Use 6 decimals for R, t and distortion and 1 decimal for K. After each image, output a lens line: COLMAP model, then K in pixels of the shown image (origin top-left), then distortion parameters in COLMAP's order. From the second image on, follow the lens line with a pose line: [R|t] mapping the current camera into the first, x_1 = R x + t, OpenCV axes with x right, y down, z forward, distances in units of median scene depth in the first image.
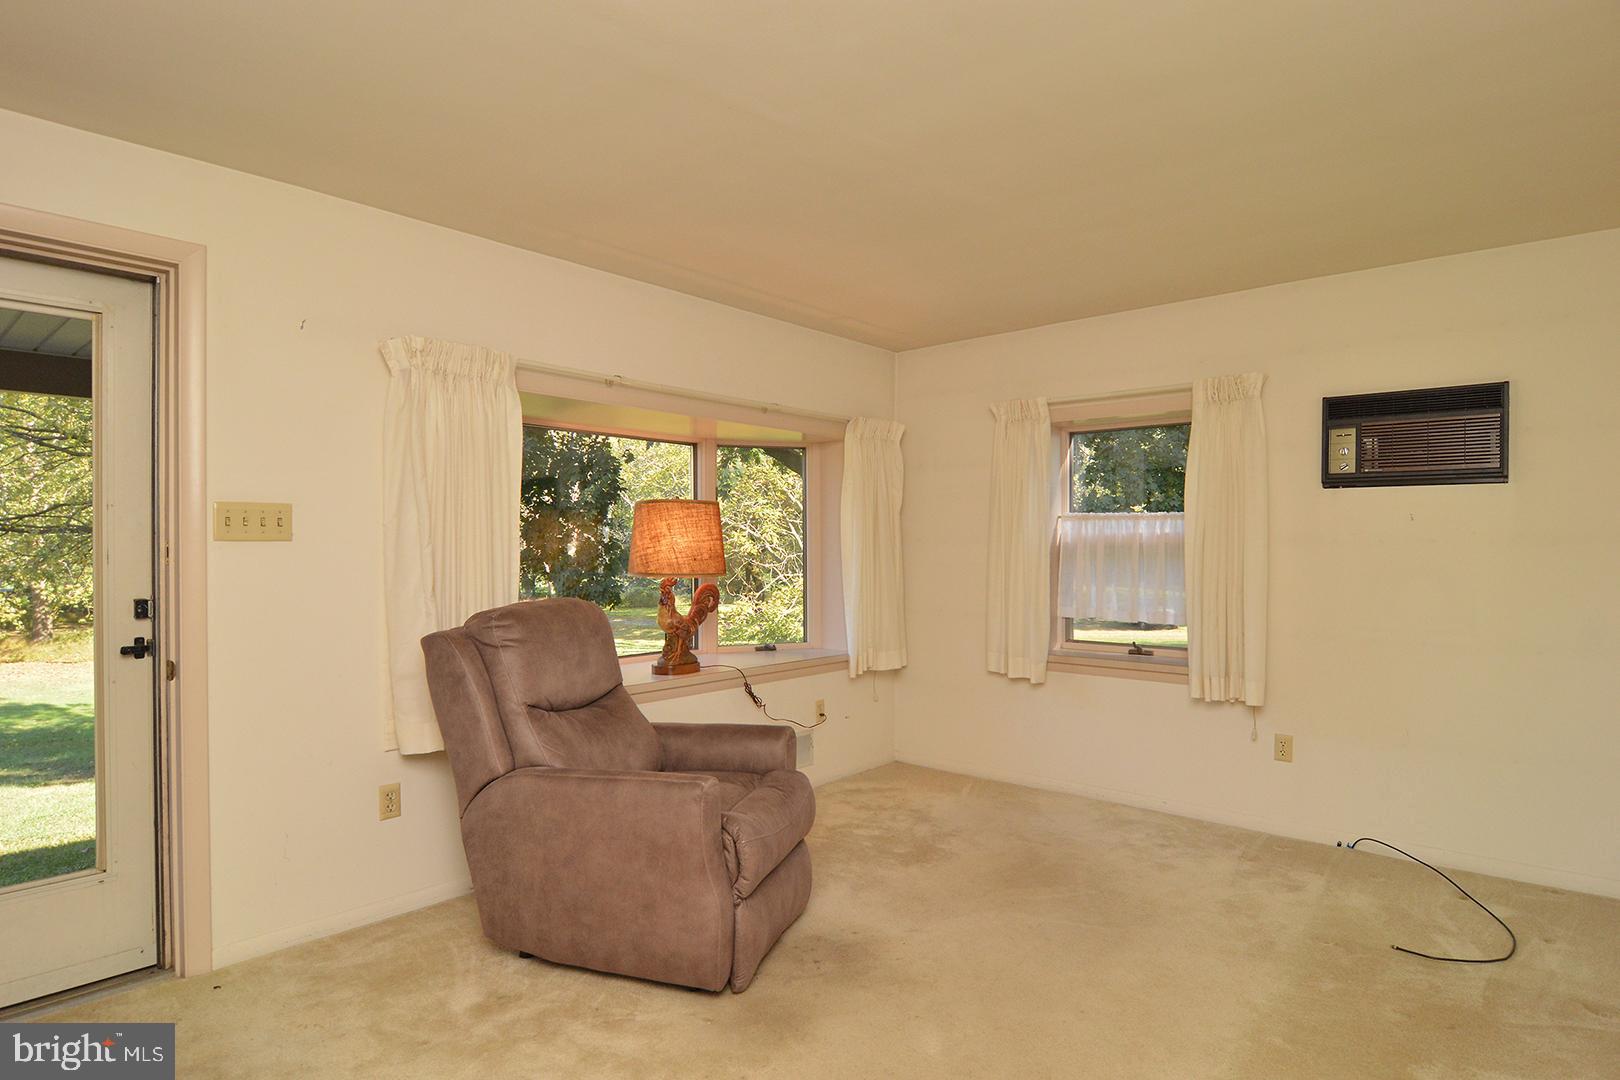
lens RADIAL K [[890.2, 0, 804.4], [0, 890.2, 545.2], [0, 0, 1]] dist [-0.003431, -0.011777]
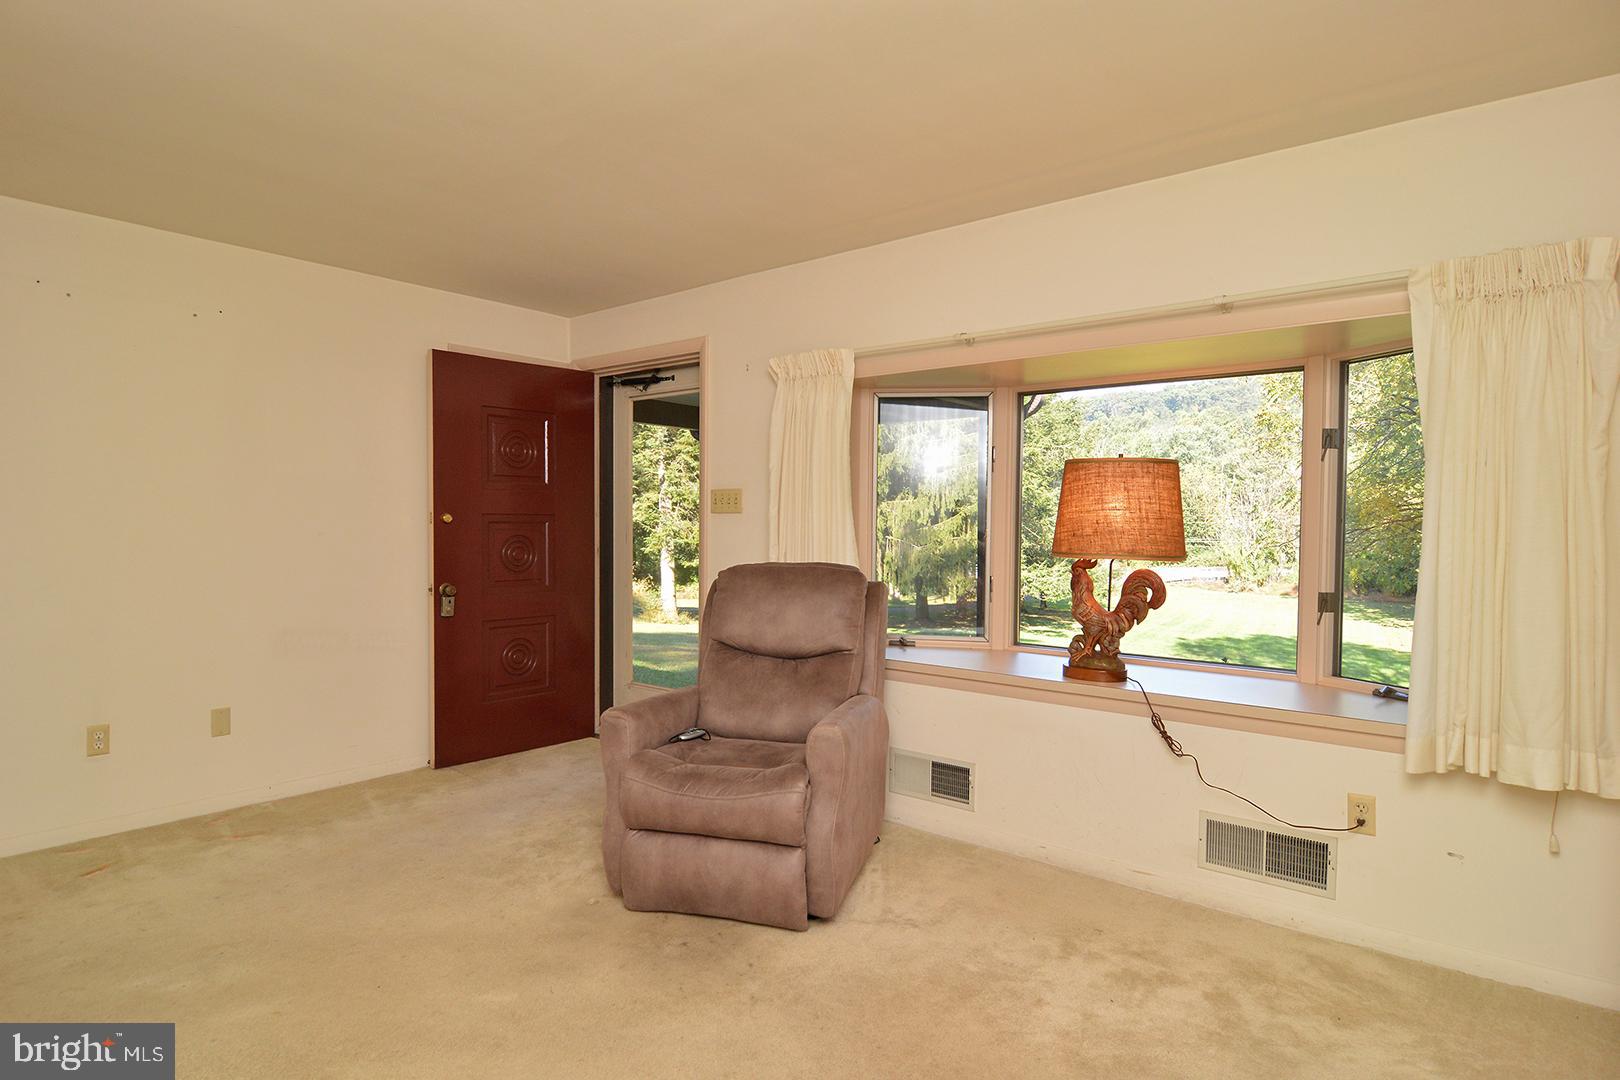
lens RADIAL K [[890.2, 0, 804.4], [0, 890.2, 545.2], [0, 0, 1]] dist [-0.003431, -0.011777]
pose [[0.052688, 0.030145, -0.998156, 0.611849], [-0.006380, 0.999534, 0.029850, 0.002441], [0.998591, 0.004795, 0.052856, 0.682121]]
